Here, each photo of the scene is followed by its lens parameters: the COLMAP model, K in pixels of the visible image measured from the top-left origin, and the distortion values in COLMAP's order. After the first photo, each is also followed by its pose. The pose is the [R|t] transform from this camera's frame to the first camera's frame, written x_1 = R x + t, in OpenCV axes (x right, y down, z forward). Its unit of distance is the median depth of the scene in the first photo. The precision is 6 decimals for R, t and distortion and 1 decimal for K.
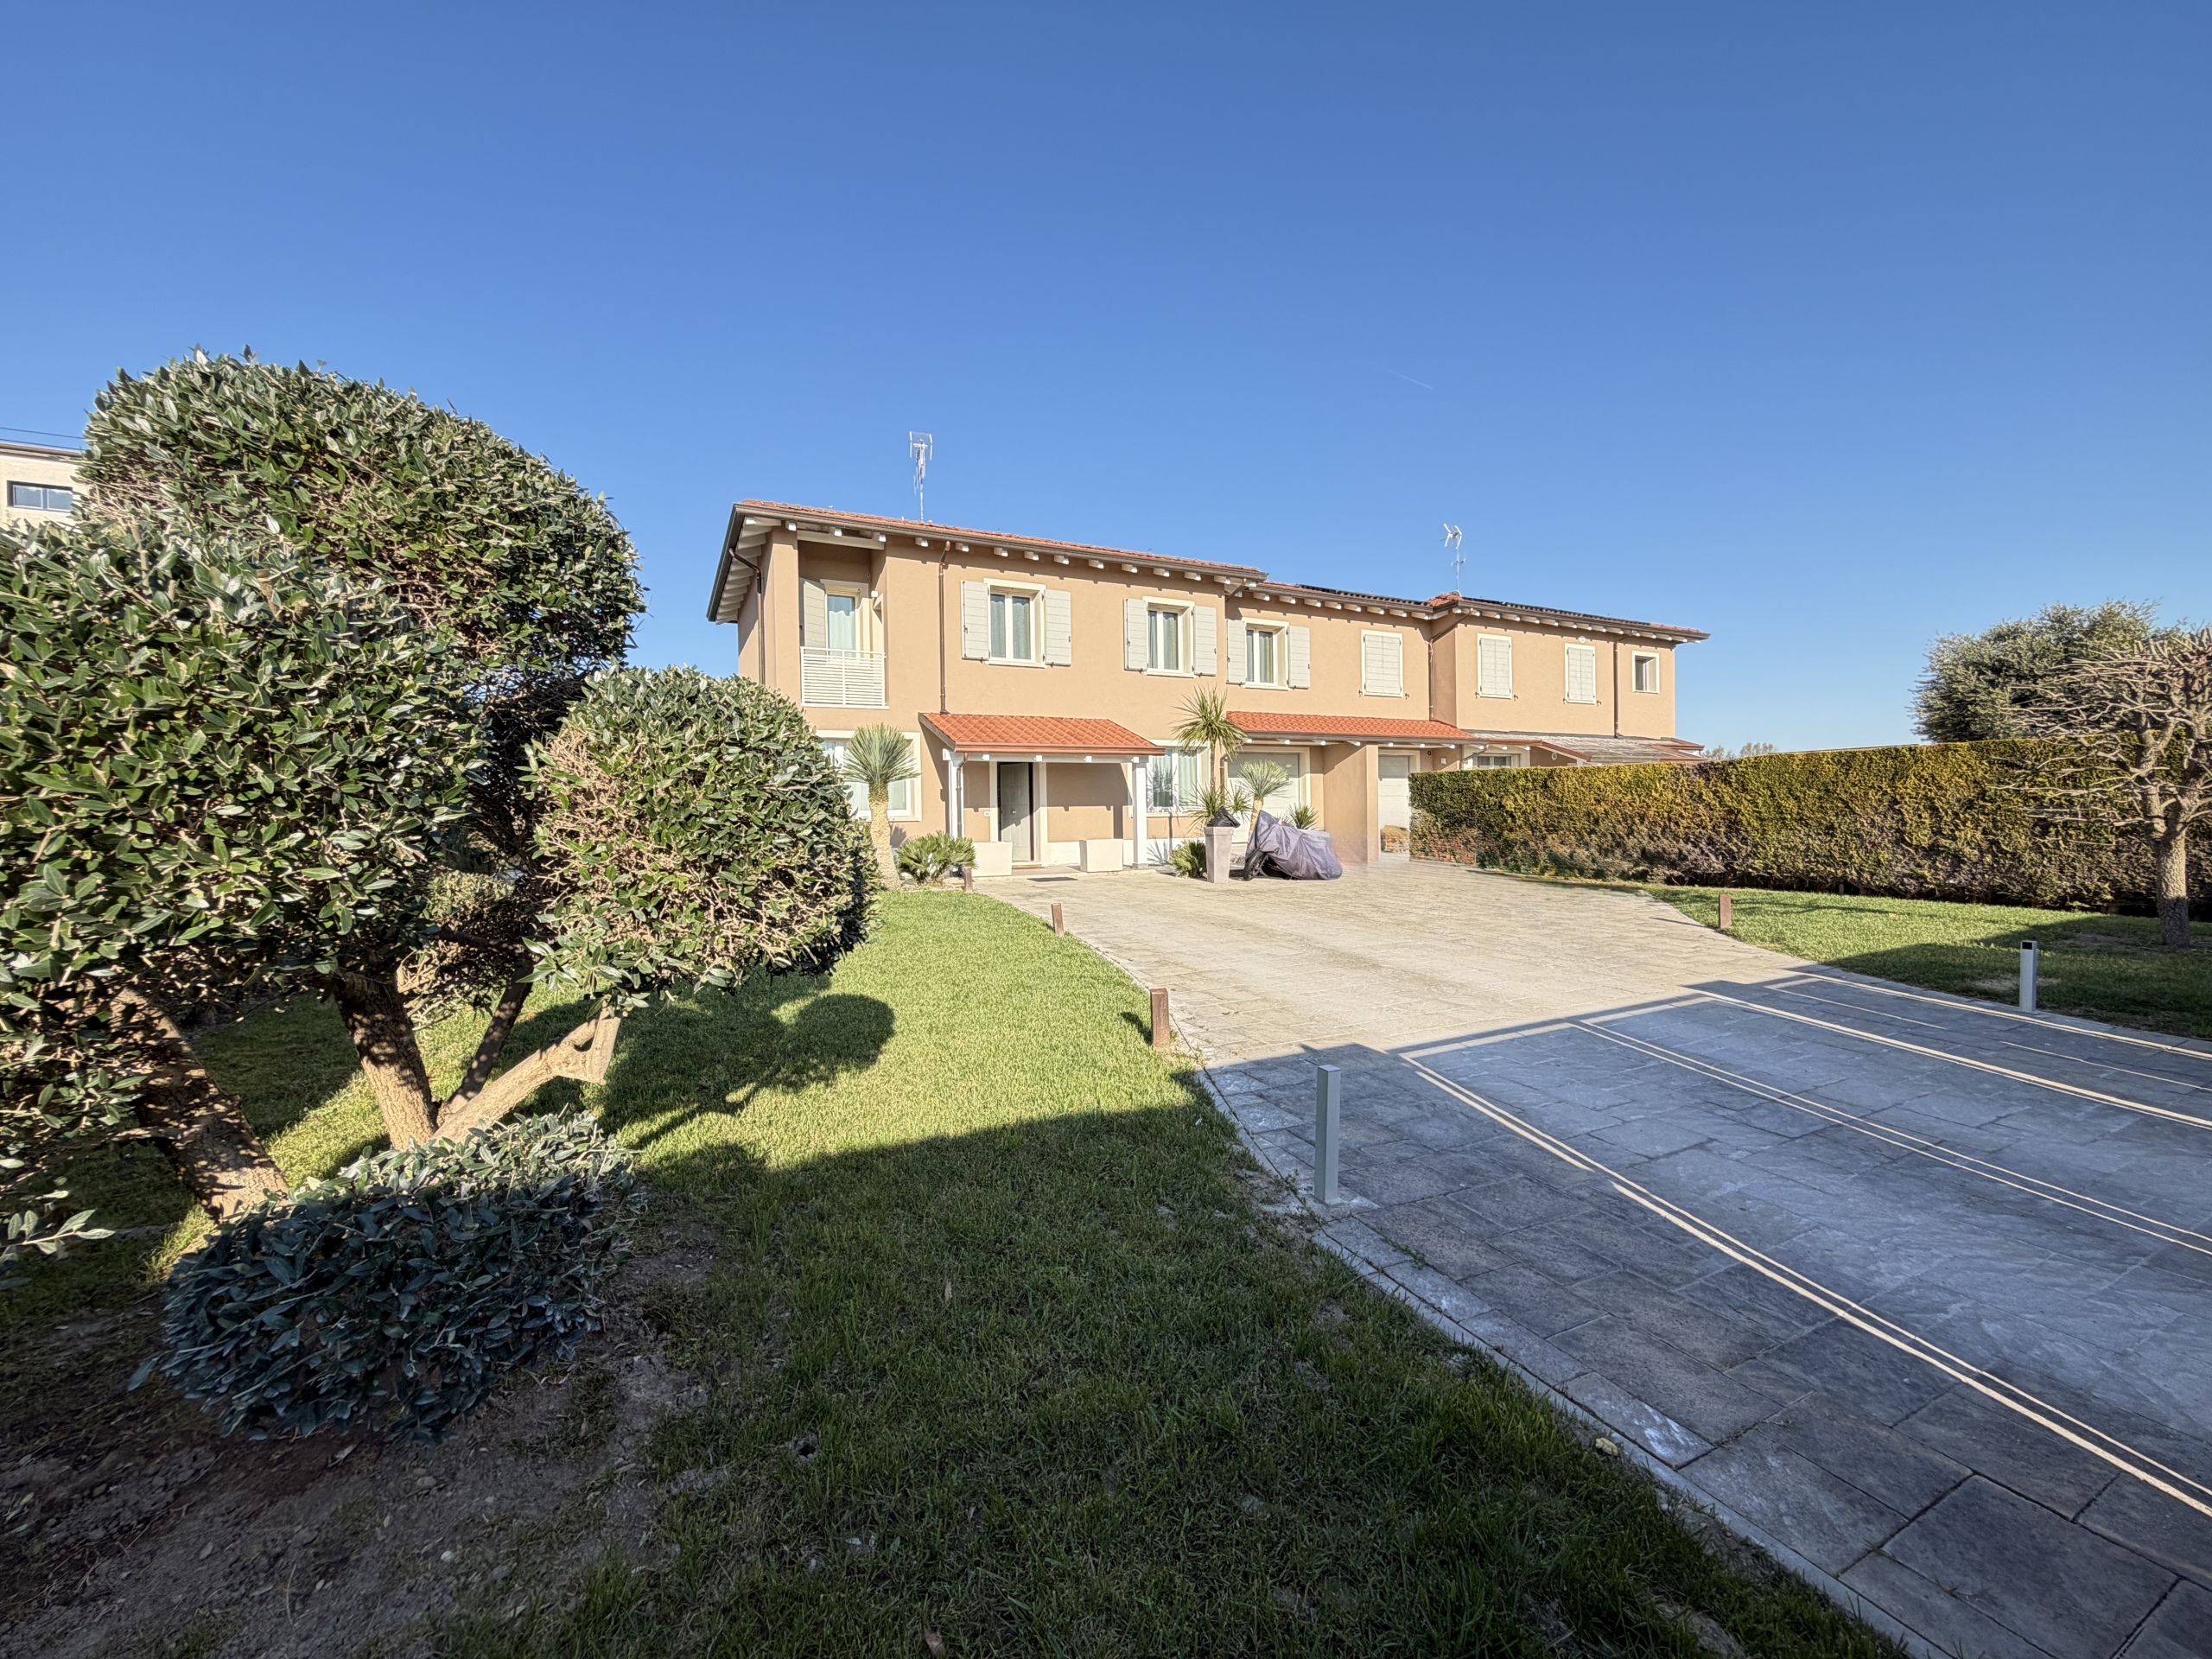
lens RADIAL K [[878.7, 0, 1106.0], [0, 878.7, 829.5], [0, 0, 1]] dist [-0.000657, -0.000168]
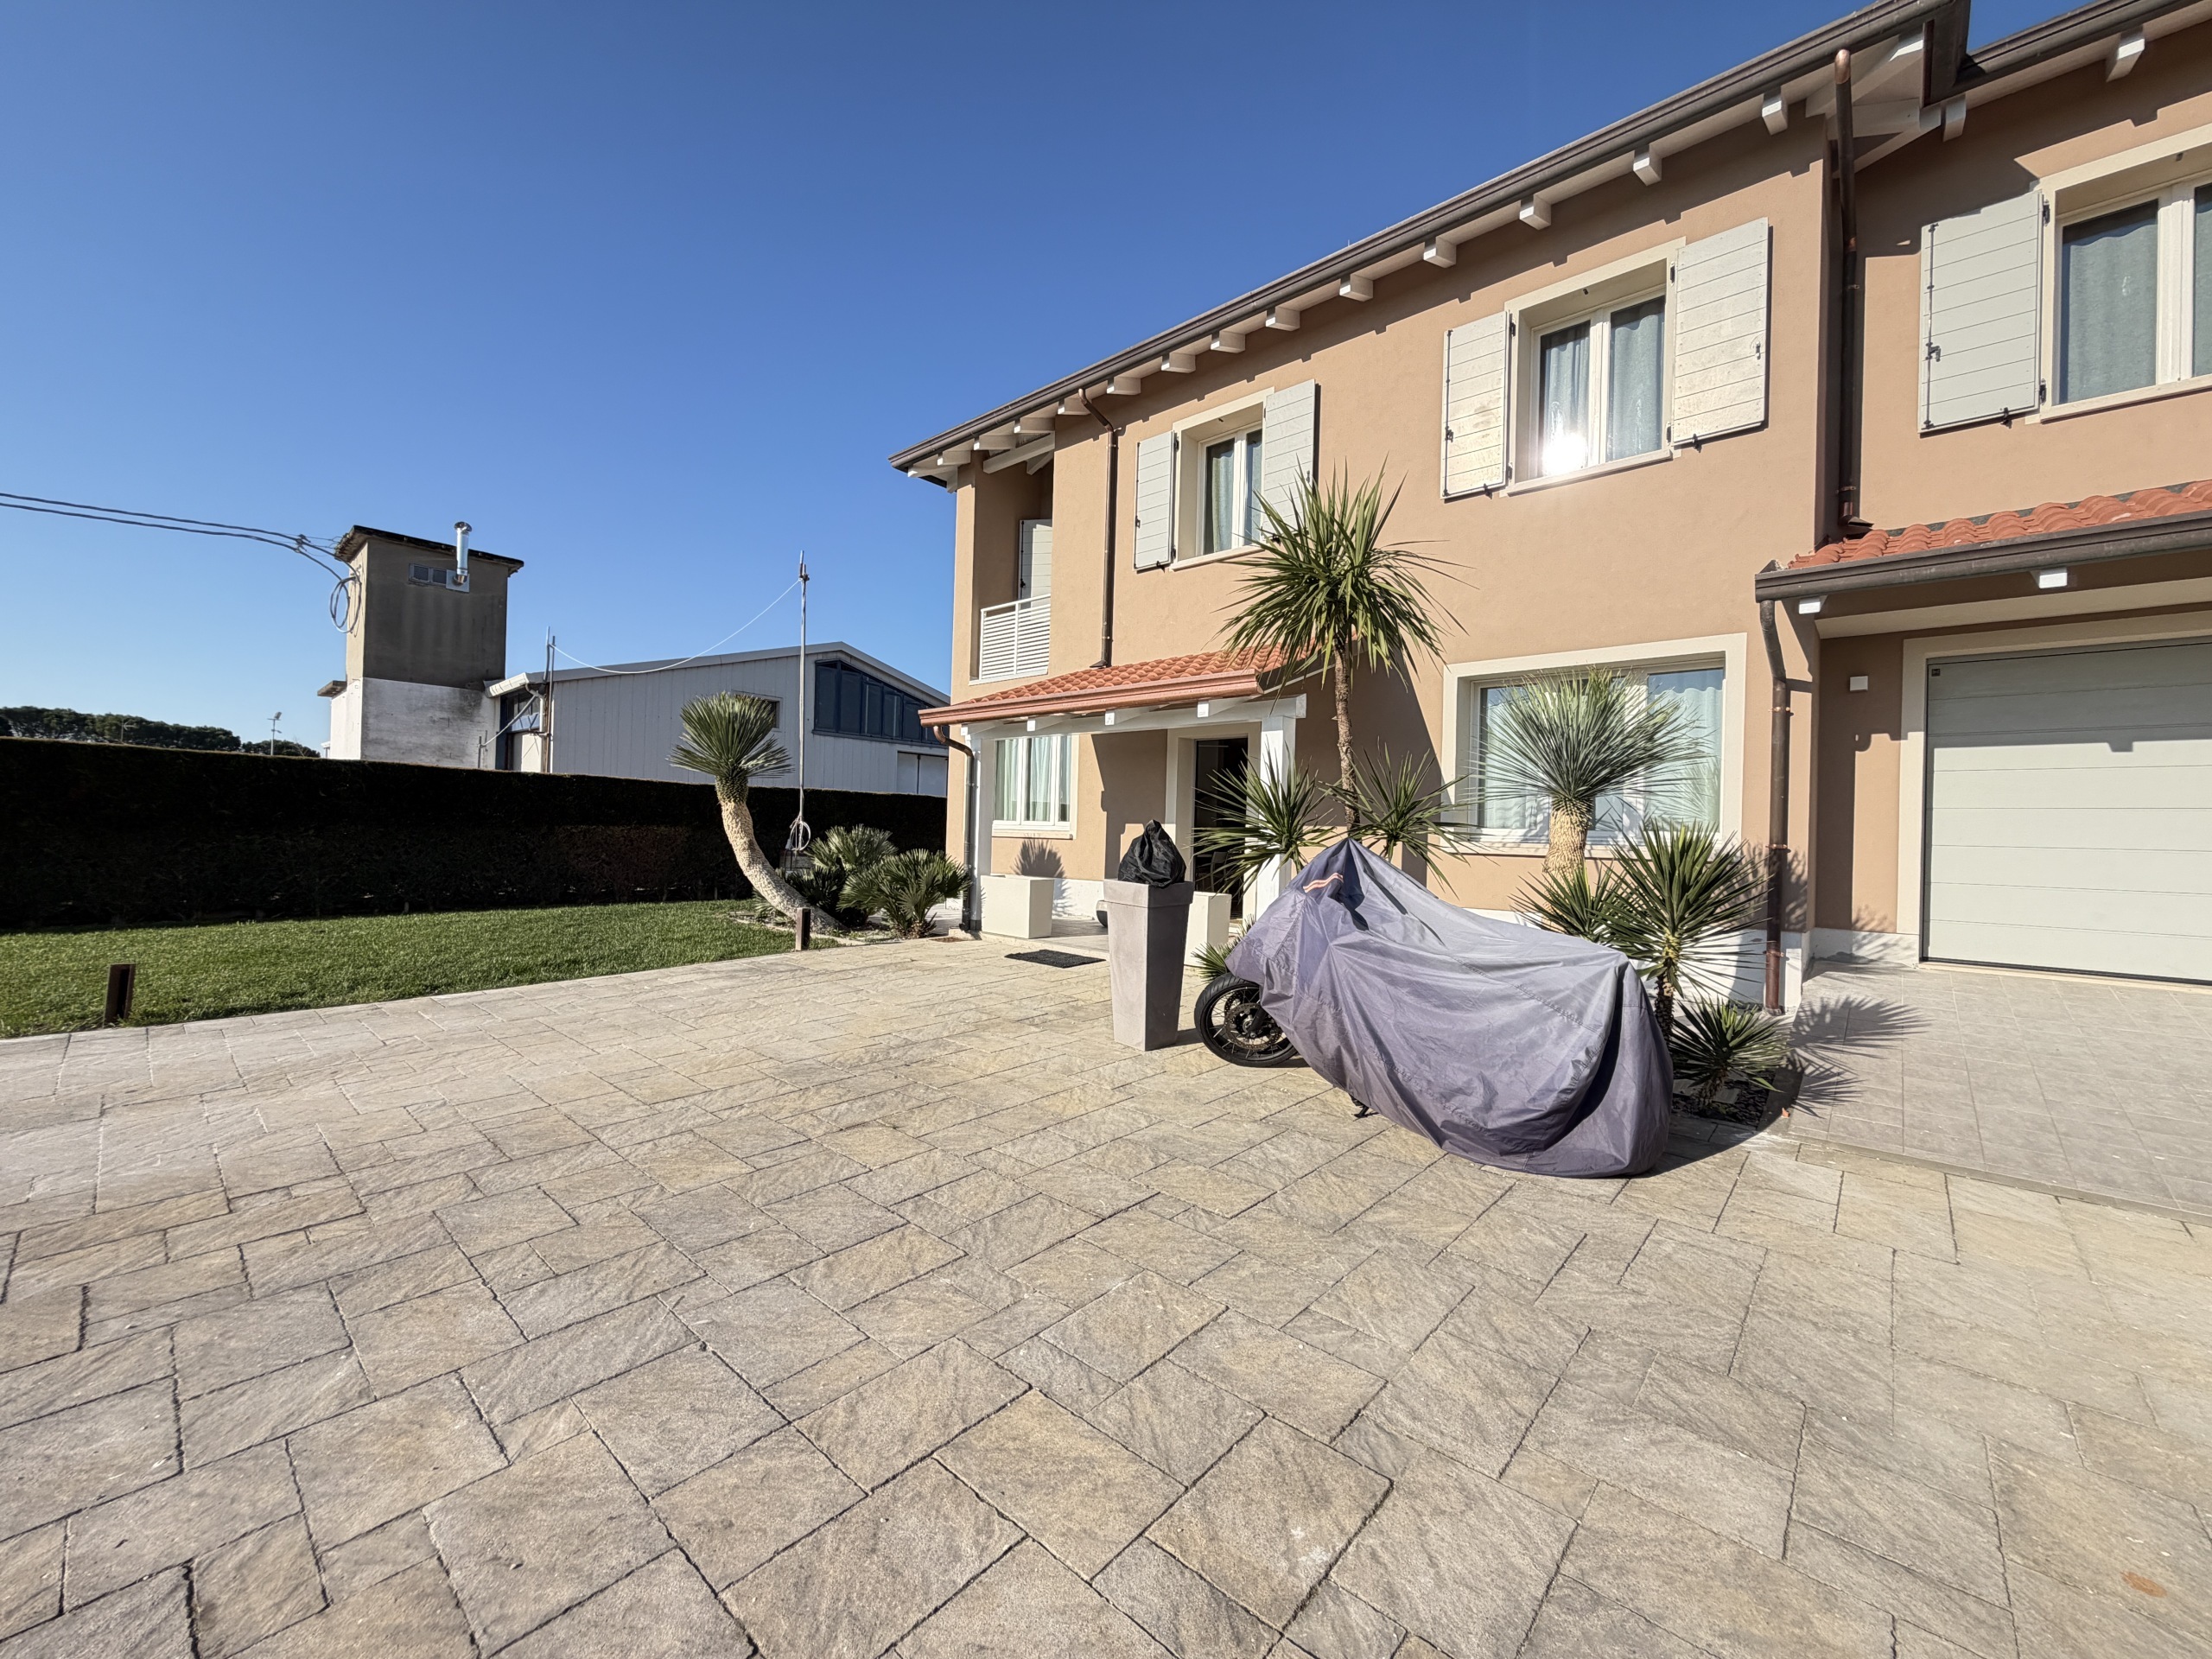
lens RADIAL K [[878.7, 0, 1106.0], [0, 878.7, 829.5], [0, 0, 1]] dist [-0.000657, -0.000168]
pose [[0.347348, 0.025289, -0.937395, 0.399839], [-0.050659, 0.998683, 0.008171, -0.021327], [0.936367, 0.044649, 0.348171, 0.772398]]
